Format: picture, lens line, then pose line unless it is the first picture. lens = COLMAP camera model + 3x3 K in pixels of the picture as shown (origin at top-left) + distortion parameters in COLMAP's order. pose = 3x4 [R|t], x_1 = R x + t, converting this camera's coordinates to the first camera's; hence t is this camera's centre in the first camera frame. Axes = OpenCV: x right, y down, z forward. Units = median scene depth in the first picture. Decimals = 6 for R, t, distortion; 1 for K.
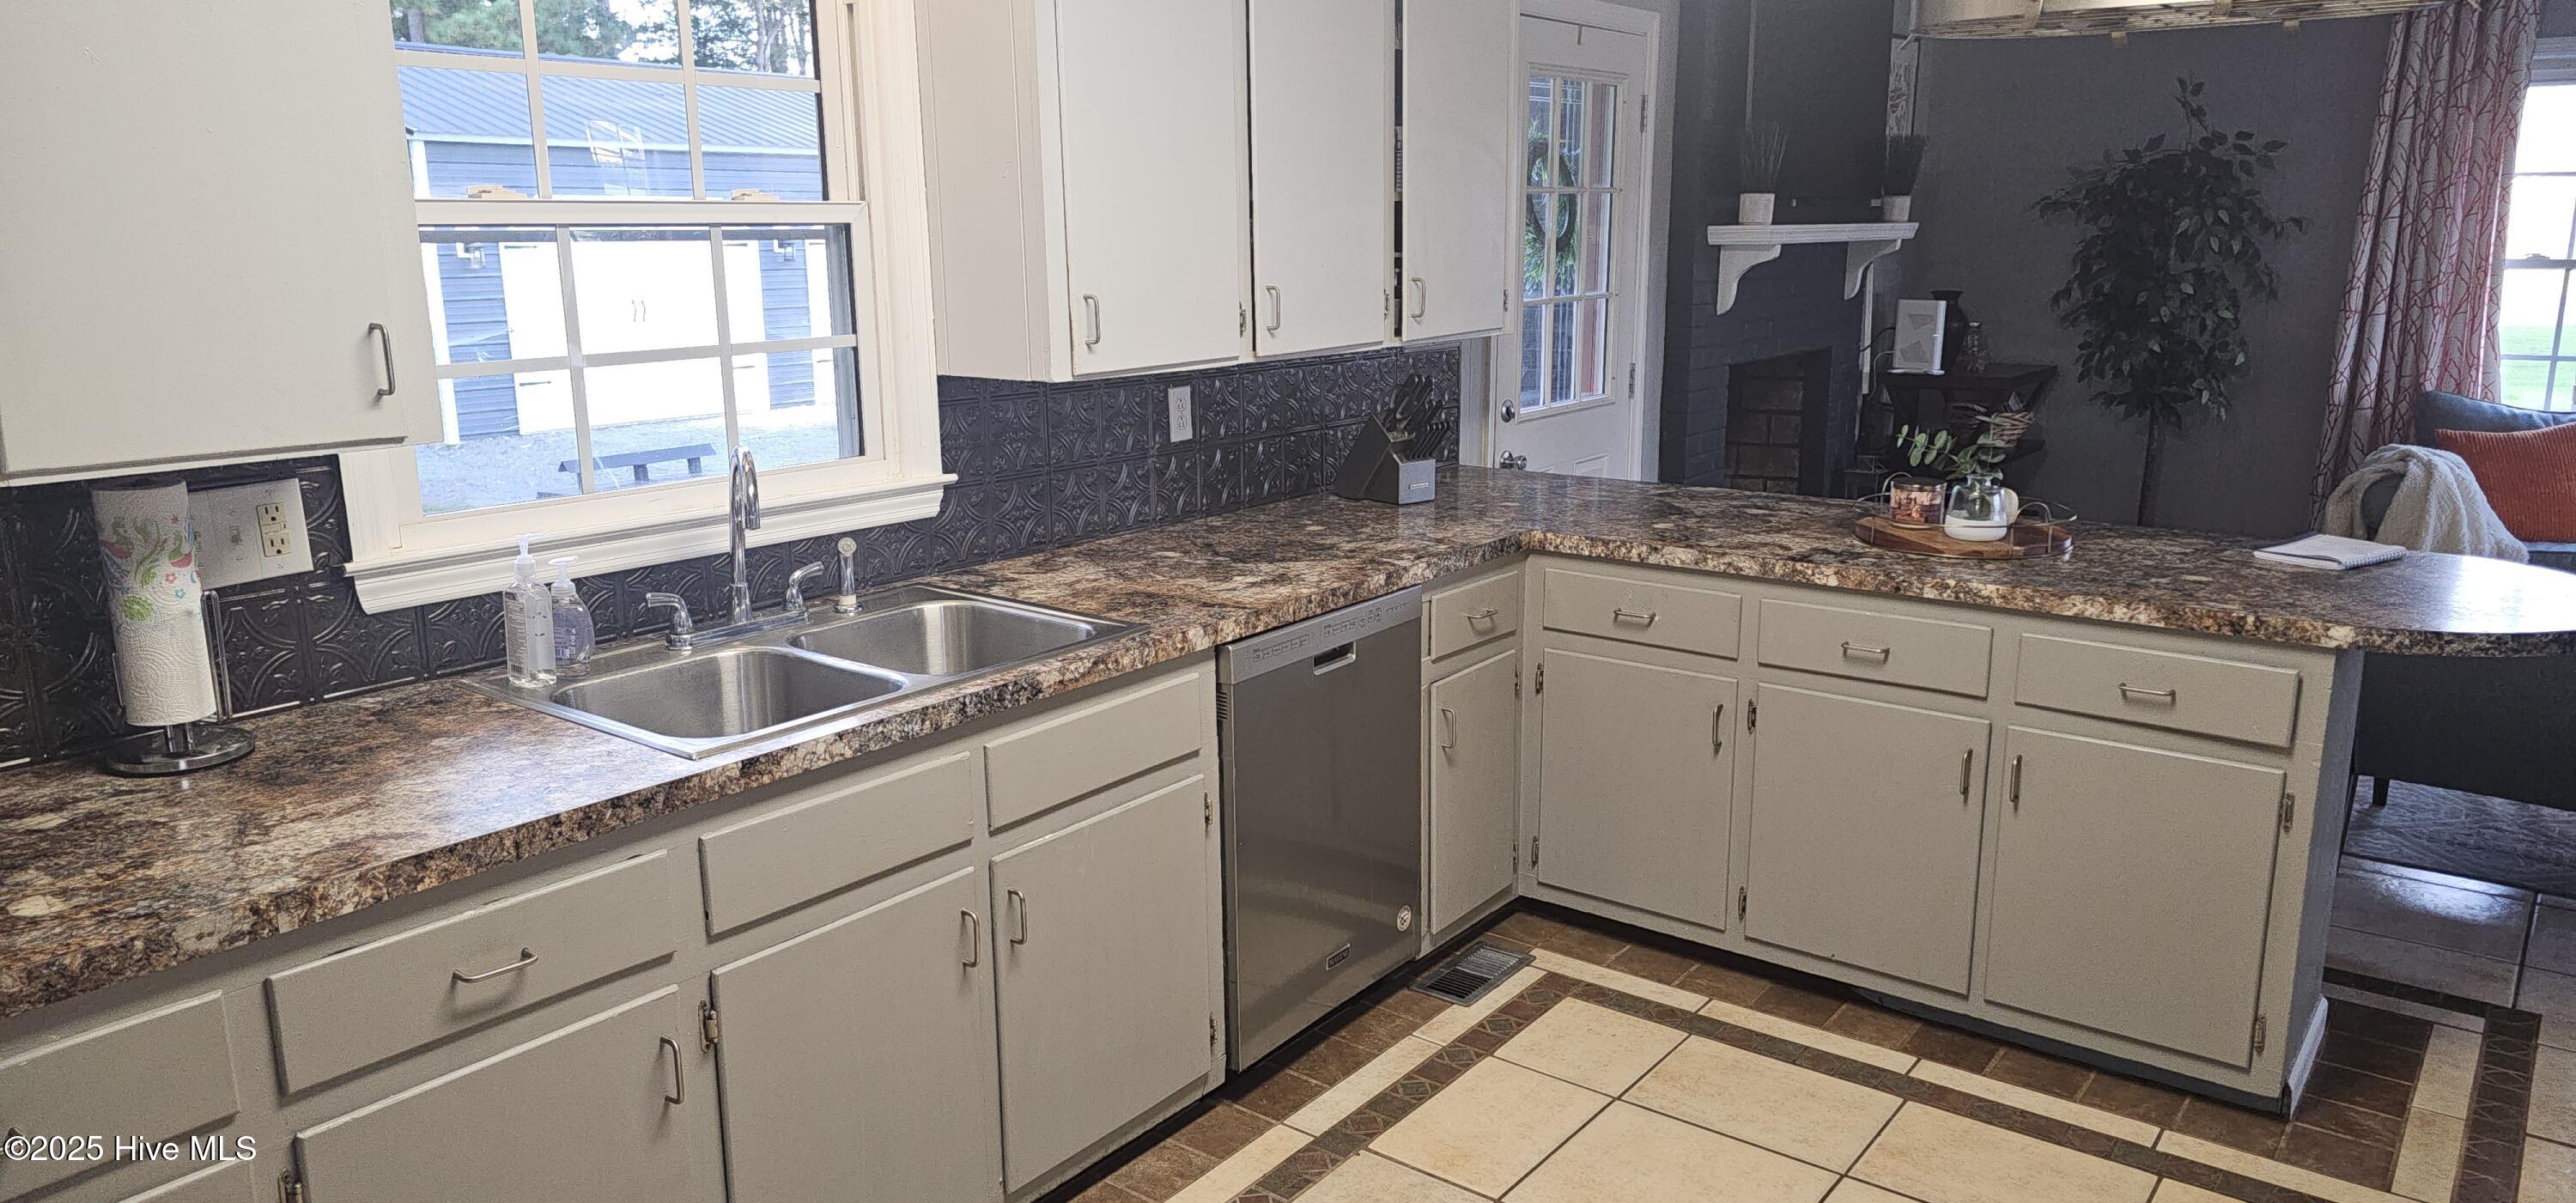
lens RADIAL K [[1726.5, 0, 1281.7], [0, 1726.5, 601.2], [0, 0, 1]] dist [0.081012, -0.079442]
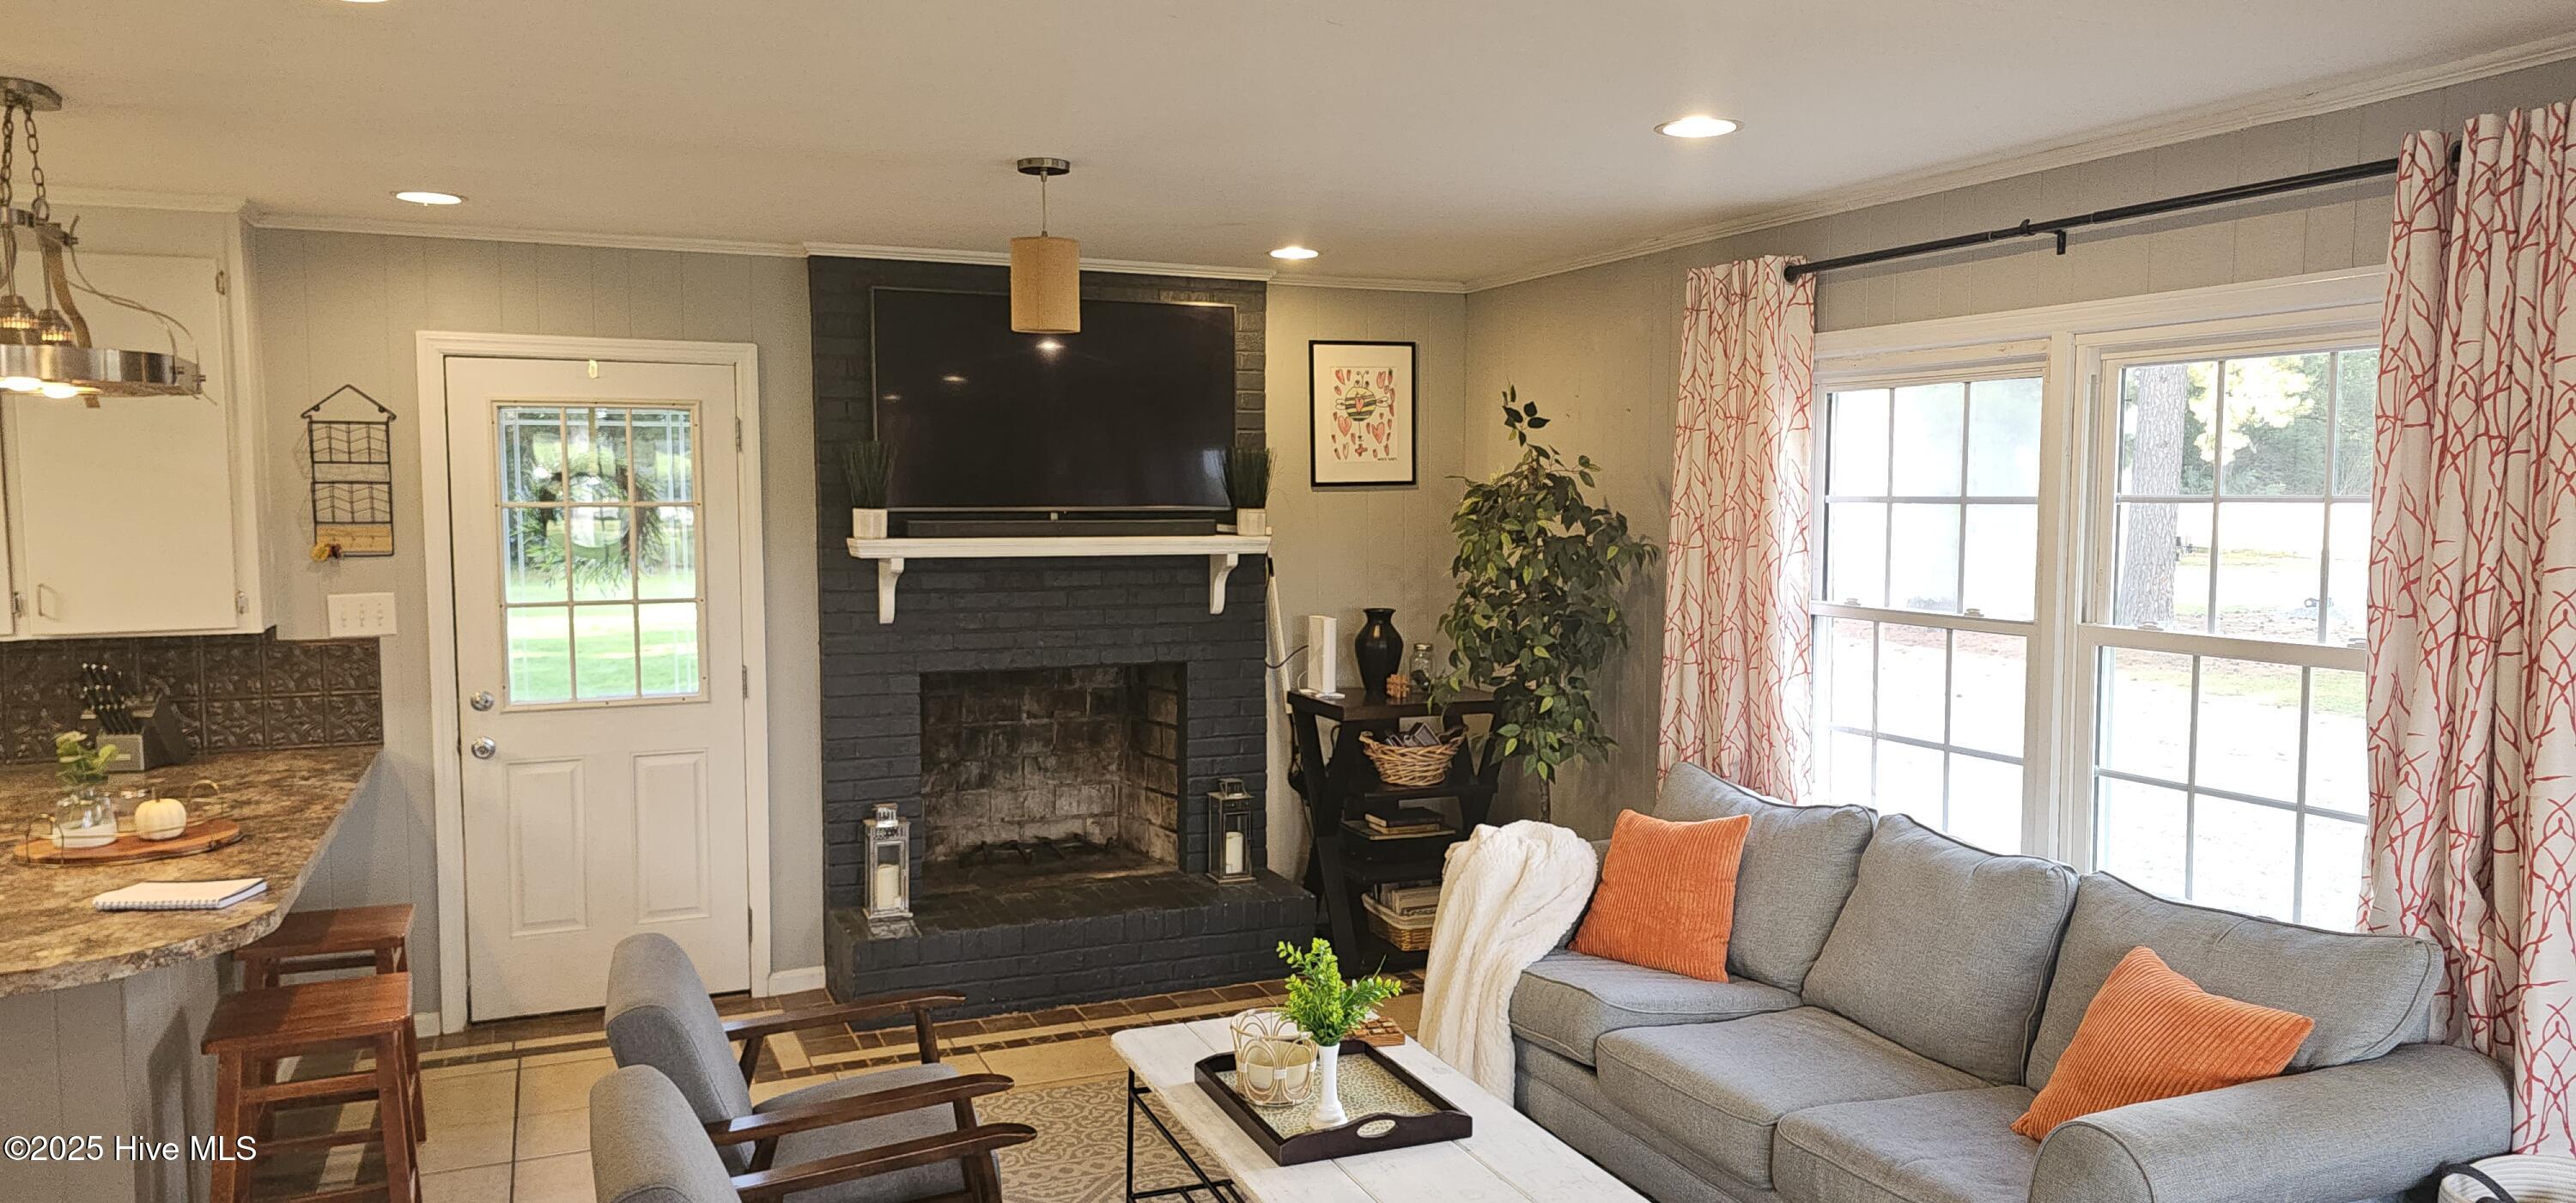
lens RADIAL K [[1726.5, 0, 1302.4], [0, 1726.5, 604.2], [0, 0, 1]] dist [0.081012, -0.079442]
pose [[0.864221, 0.042547, -0.501311, 1.631527], [-0.114131, 0.987020, -0.112982, -0.150526], [0.489997, 0.154857, 0.857859, 0.423578]]
